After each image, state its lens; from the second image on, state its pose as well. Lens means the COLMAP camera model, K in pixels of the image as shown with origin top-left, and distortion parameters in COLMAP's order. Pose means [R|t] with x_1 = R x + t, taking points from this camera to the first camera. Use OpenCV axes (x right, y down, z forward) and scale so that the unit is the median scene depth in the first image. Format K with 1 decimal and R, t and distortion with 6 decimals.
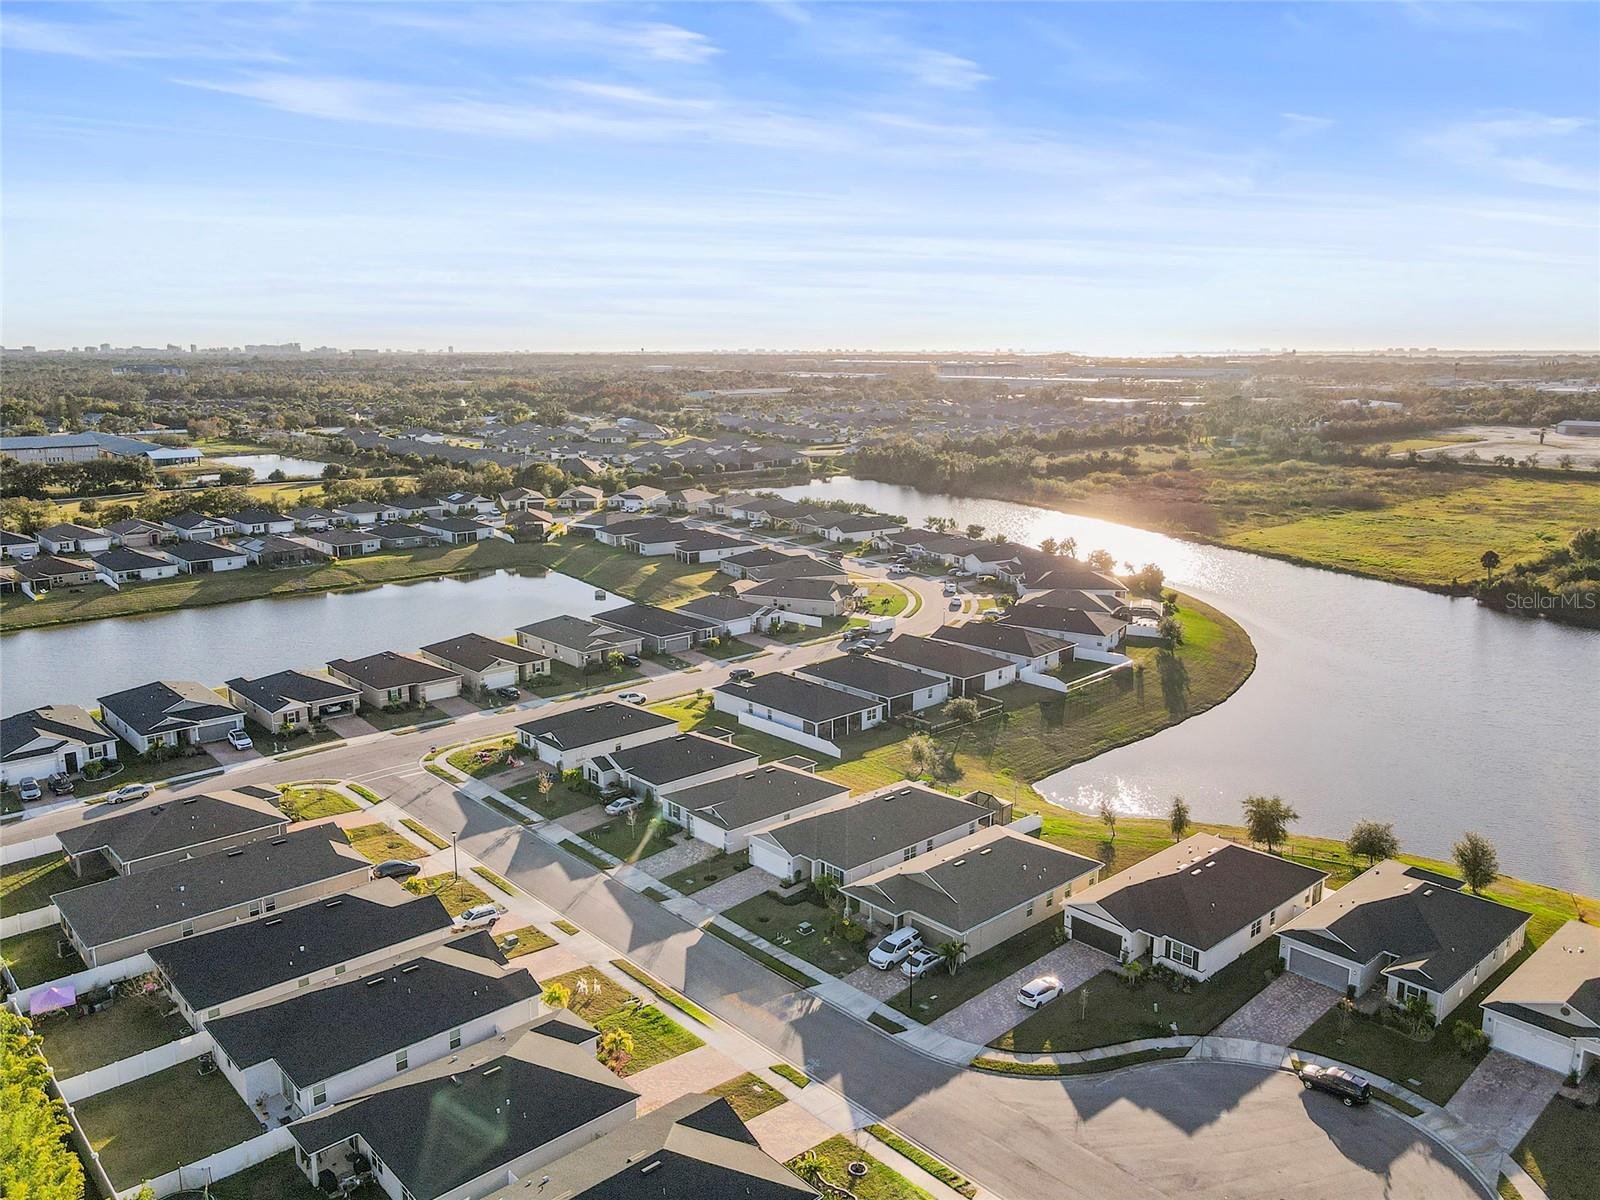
lens RADIAL K [[1217.6, 0, 800.0], [0, 1217.6, 600.0], [0, 0, 1]] dist [0.003497, 0.030117]
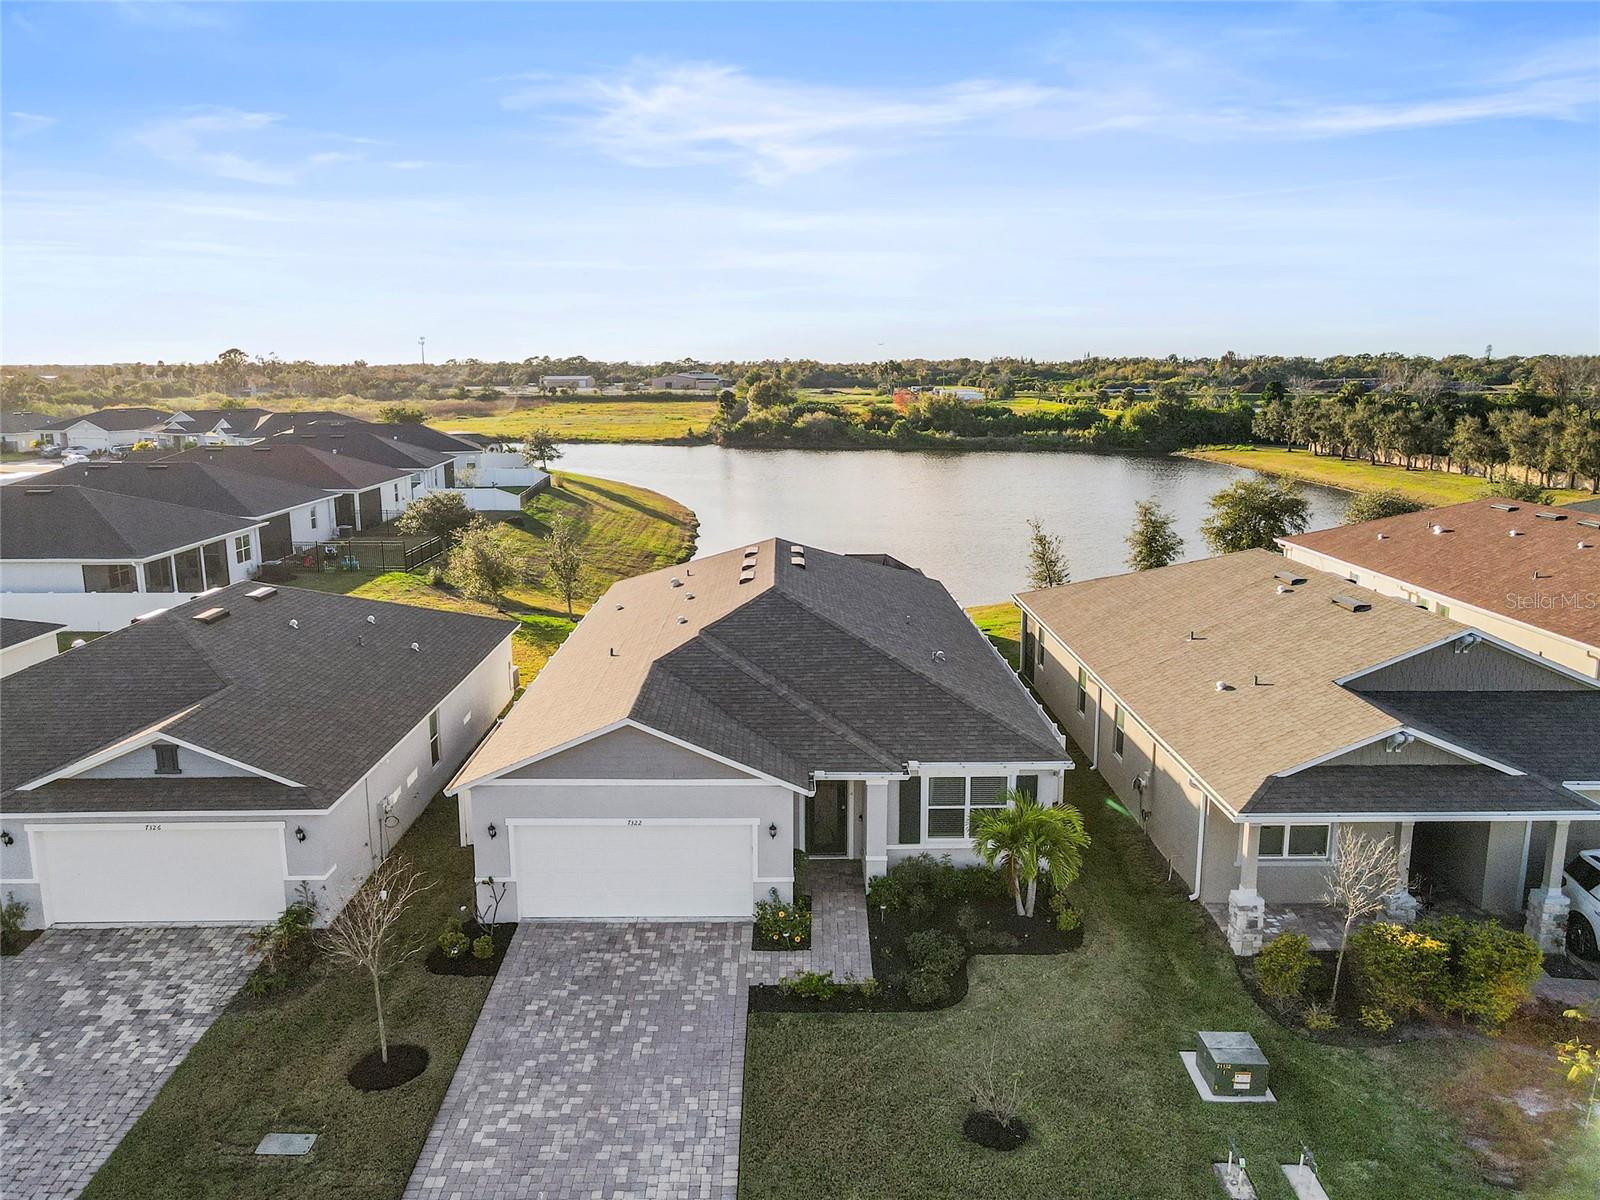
lens RADIAL K [[1217.6, 0, 800.0], [0, 1217.6, 600.0], [0, 0, 1]] dist [0.003497, 0.030117]
pose [[0.668096, -0.151564, 0.728475, -0.119231], [0.167619, 0.984526, 0.051112, 0.130635], [-0.724950, 0.087959, 0.683163, 0.662040]]
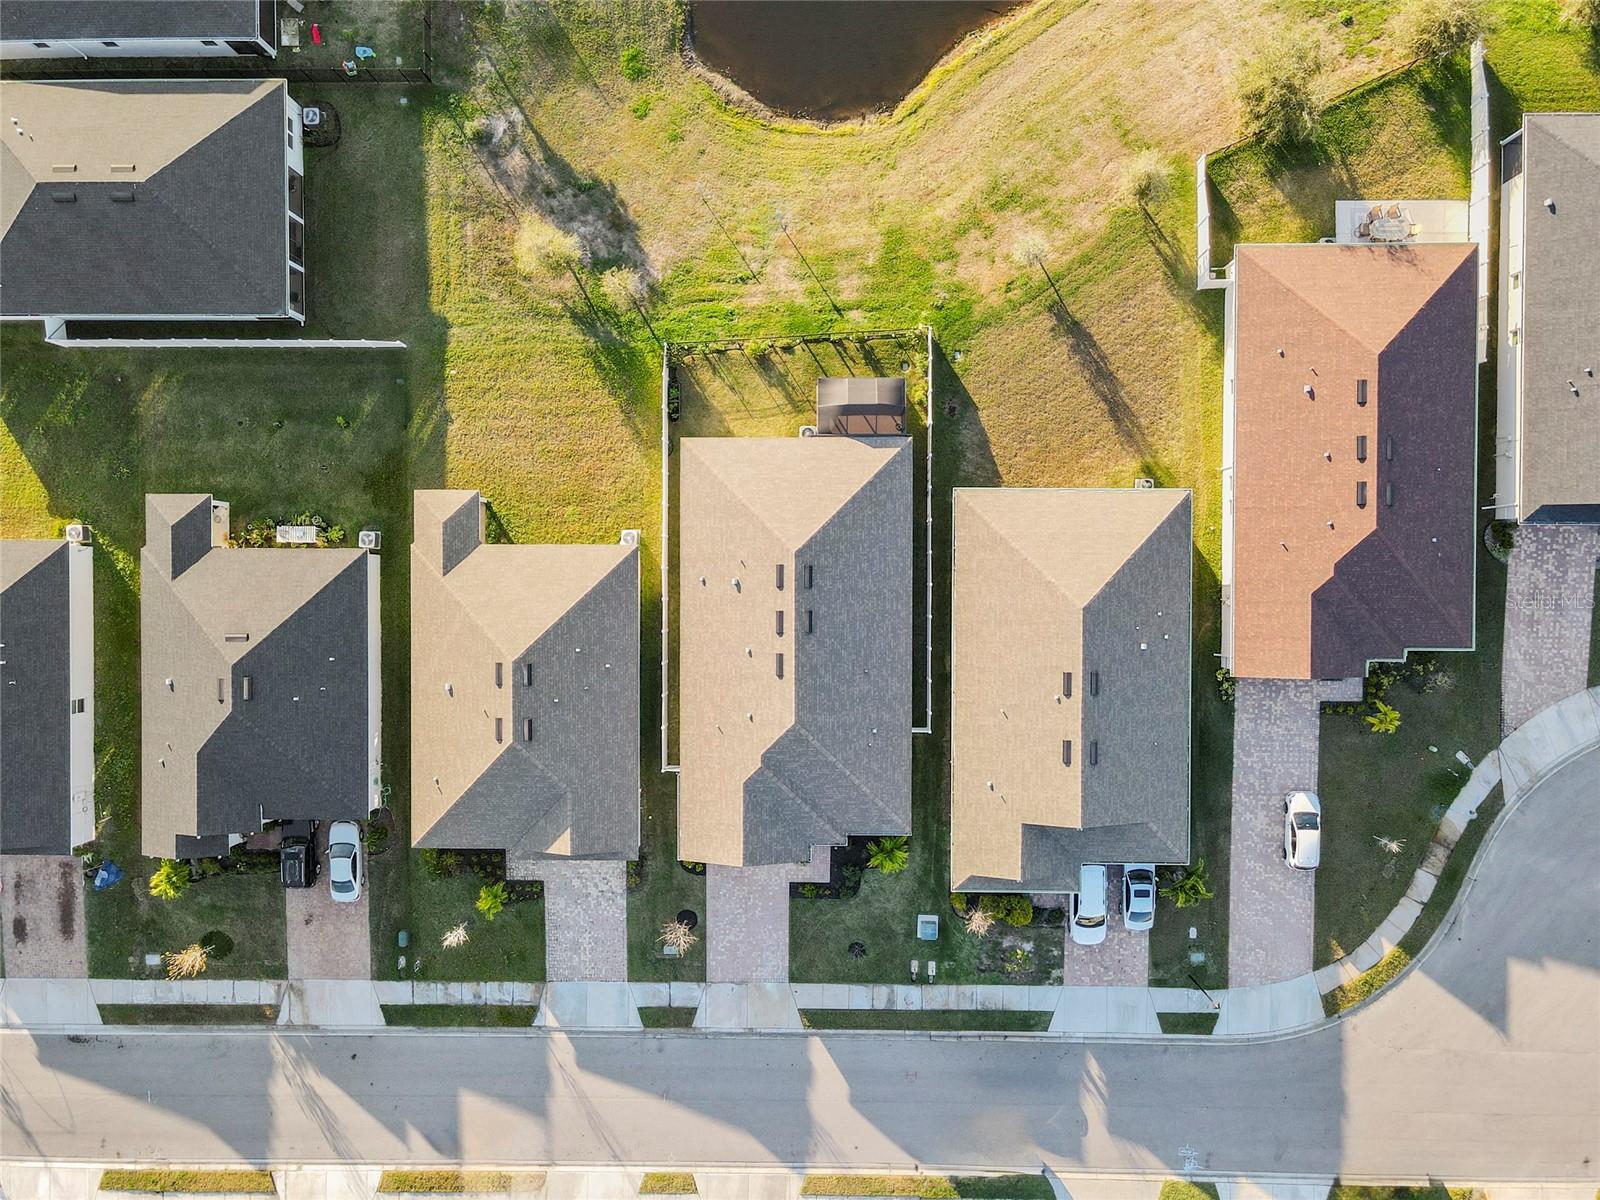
lens RADIAL K [[1217.6, 0, 800.0], [0, 1217.6, 600.0], [0, 0, 1]] dist [0.003497, 0.030117]
pose [[0.674905, -0.737412, -0.026959, 0.076226], [0.175346, 0.124781, 0.976567, -0.290087], [-0.716768, -0.663817, 0.213518, 0.743107]]
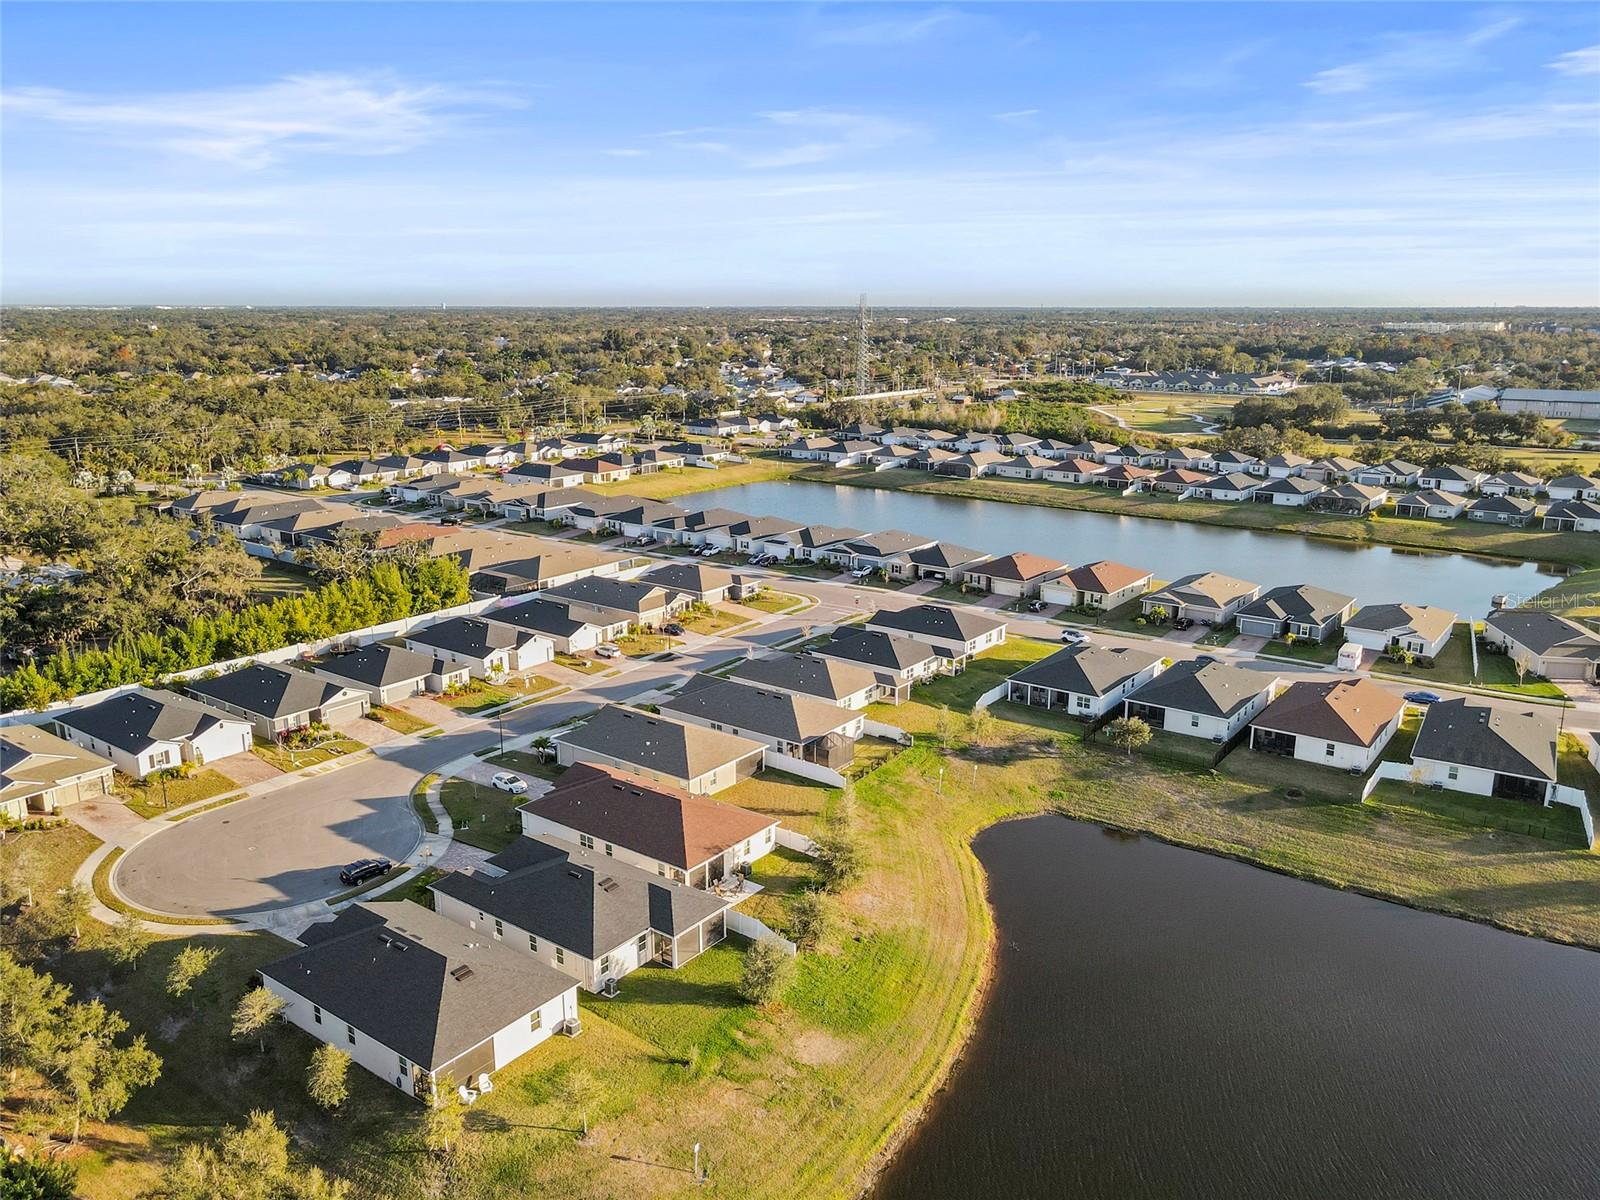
lens RADIAL K [[1217.6, 0, 800.0], [0, 1217.6, 600.0], [0, 0, 1]] dist [0.003497, 0.030117]
pose [[0.191605, 0.234950, -0.952935, 0.957692], [-0.203027, 0.959412, 0.195725, -0.127302], [0.960243, 0.155970, 0.231529, 0.624262]]
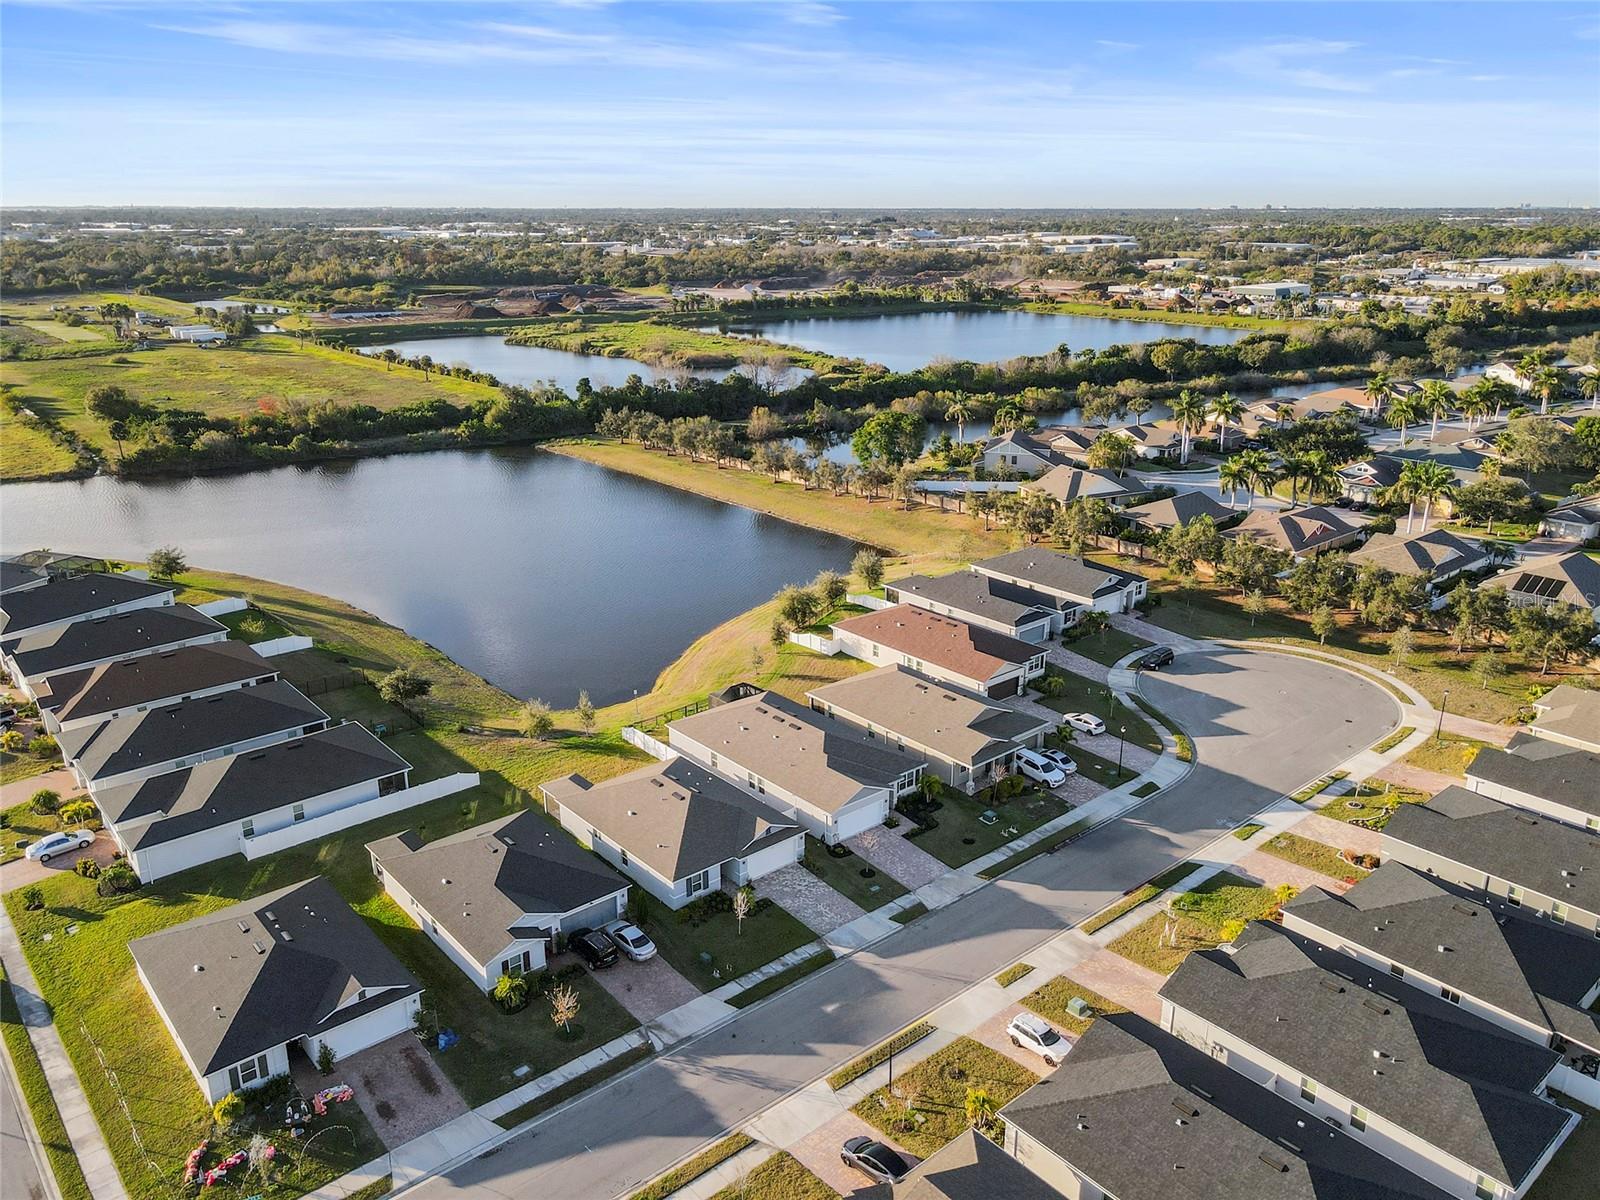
lens RADIAL K [[1181.9, 0, 800.4], [0, 1181.9, 650.0], [0, 0, 1]] dist [0.008265, 0.010558]
pose [[0.024924, -0.354106, 0.934873, -0.594923], [0.205385, 0.917028, 0.341871, -0.143964], [-0.978364, 0.183488, 0.095584, 0.747141]]
